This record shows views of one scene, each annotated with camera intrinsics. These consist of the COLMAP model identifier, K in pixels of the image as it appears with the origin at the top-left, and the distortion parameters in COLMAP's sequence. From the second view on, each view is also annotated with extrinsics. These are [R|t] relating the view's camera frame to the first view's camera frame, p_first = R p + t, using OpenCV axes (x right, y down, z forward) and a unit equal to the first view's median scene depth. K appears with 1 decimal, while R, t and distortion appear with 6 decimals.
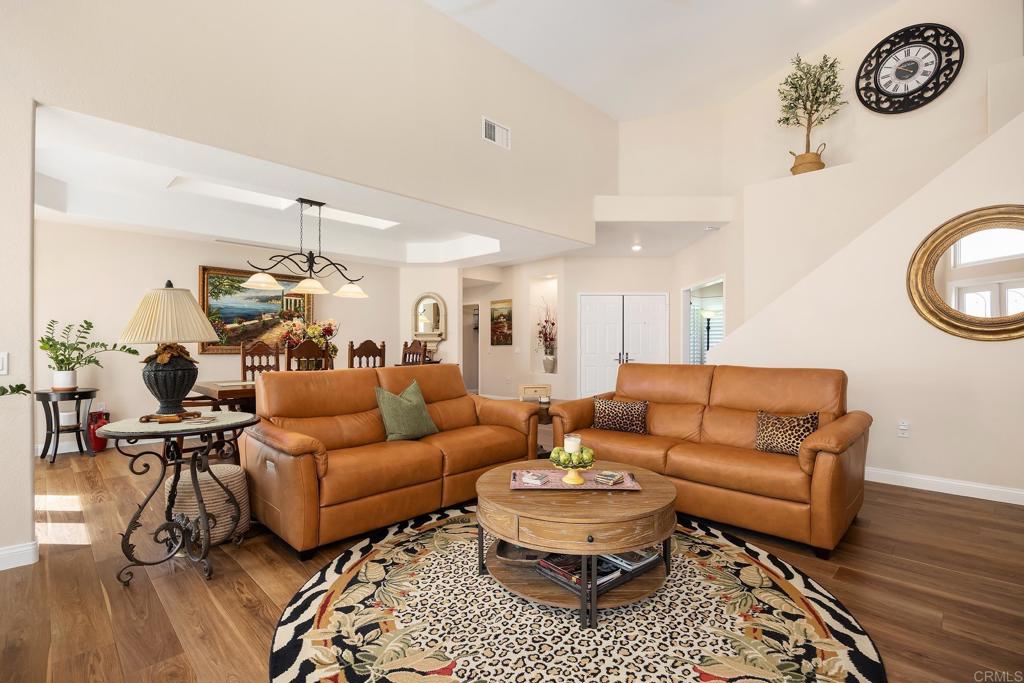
lens RADIAL K [[465.9, 0, 511.4], [0, 465.9, 343.8], [0, 0, 1]] dist [-0.000380, -0.000024]
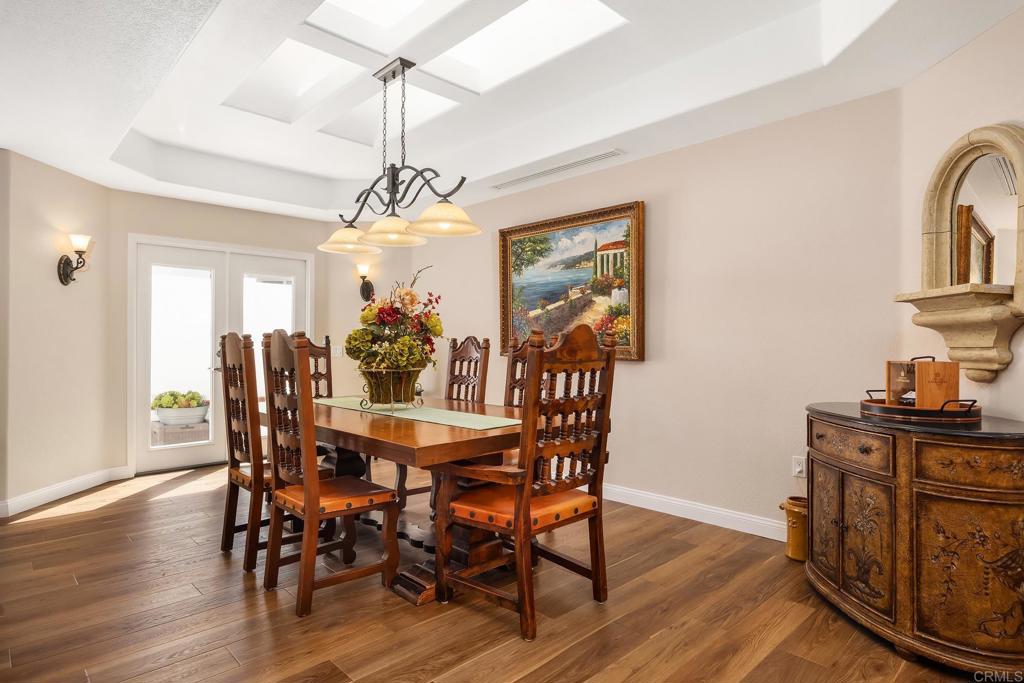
lens RADIAL K [[558.9, 0, 511.8], [0, 558.9, 343.2], [0, 0, 1]] dist [0.013883, 0.000628]
pose [[-0.028800, -0.000714, -0.999585, 0.165882], [0.004009, 0.999992, -0.000829, 0.003654], [0.999577, -0.004031, -0.028797, 0.979497]]
